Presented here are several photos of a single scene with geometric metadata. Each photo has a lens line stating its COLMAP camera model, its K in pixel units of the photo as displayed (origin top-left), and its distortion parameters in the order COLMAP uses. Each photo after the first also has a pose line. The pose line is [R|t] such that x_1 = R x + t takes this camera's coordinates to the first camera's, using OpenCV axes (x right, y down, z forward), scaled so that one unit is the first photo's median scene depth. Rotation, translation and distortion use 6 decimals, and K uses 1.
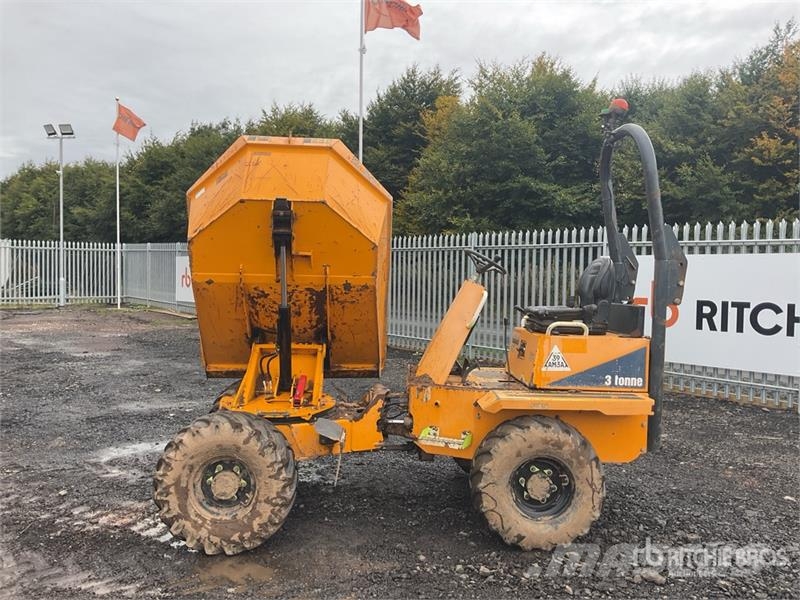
lens RADIAL K [[657.2, 0, 398.2], [0, 657.2, 300.0], [0, 0, 1]] dist [0.123569, -0.247190]
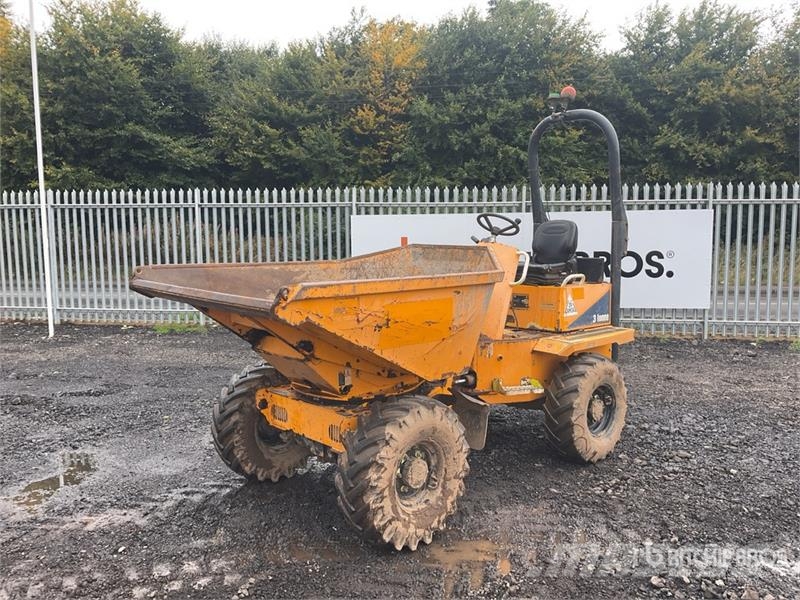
lens RADIAL K [[657.2, 0, 398.2], [0, 657.2, 300.0], [0, 0, 1]] dist [0.123569, -0.247190]
pose [[0.759736, -0.088155, 0.644228, -0.283516], [0.044117, 0.995473, 0.084191, -0.013192], [-0.648733, -0.035541, 0.760186, 0.108024]]
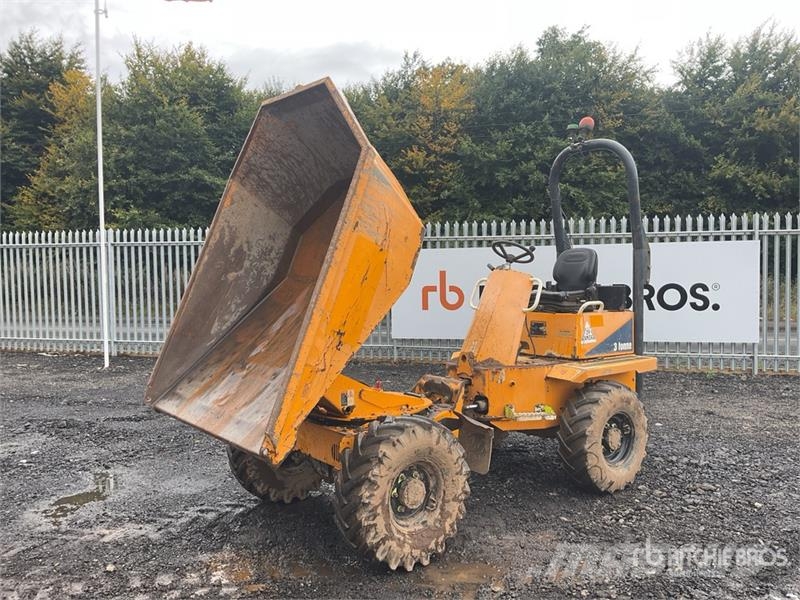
lens RADIAL K [[657.2, 0, 398.2], [0, 657.2, 300.0], [0, 0, 1]] dist [0.123569, -0.247190]
pose [[0.815820, -0.051282, 0.576027, -0.266290], [0.047863, 0.998631, 0.021118, -0.004310], [-0.576321, 0.010342, 0.817158, 0.082579]]
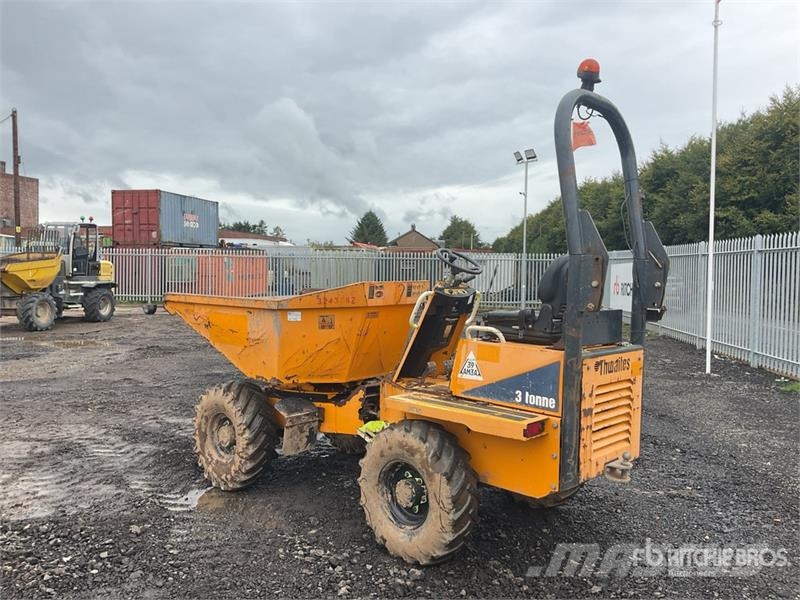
lens RADIAL K [[657.2, 0, 398.2], [0, 657.2, 300.0], [0, 0, 1]] dist [0.123569, -0.247190]
pose [[0.701557, 0.020869, -0.712308, 0.300794], [-0.031178, 0.999513, -0.001423, 0.000936], [0.711931, 0.023207, 0.701866, 0.106113]]
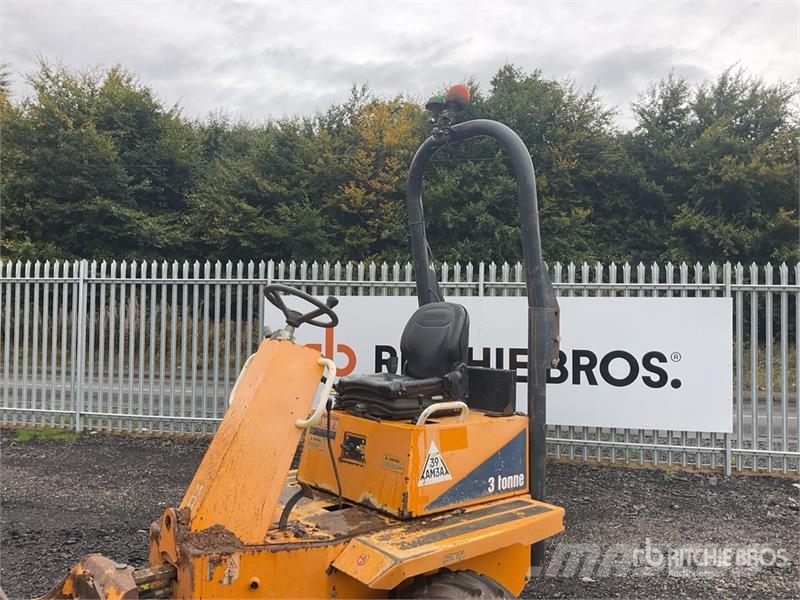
lens RADIAL K [[657.2, 0, 398.2], [0, 657.2, 300.0], [0, 0, 1]] dist [0.123569, -0.247190]
pose [[0.790490, 0.011424, 0.612369, -0.065039], [0.022166, 0.998637, -0.047243, -0.013852], [-0.612074, 0.050919, 0.789159, 0.190349]]
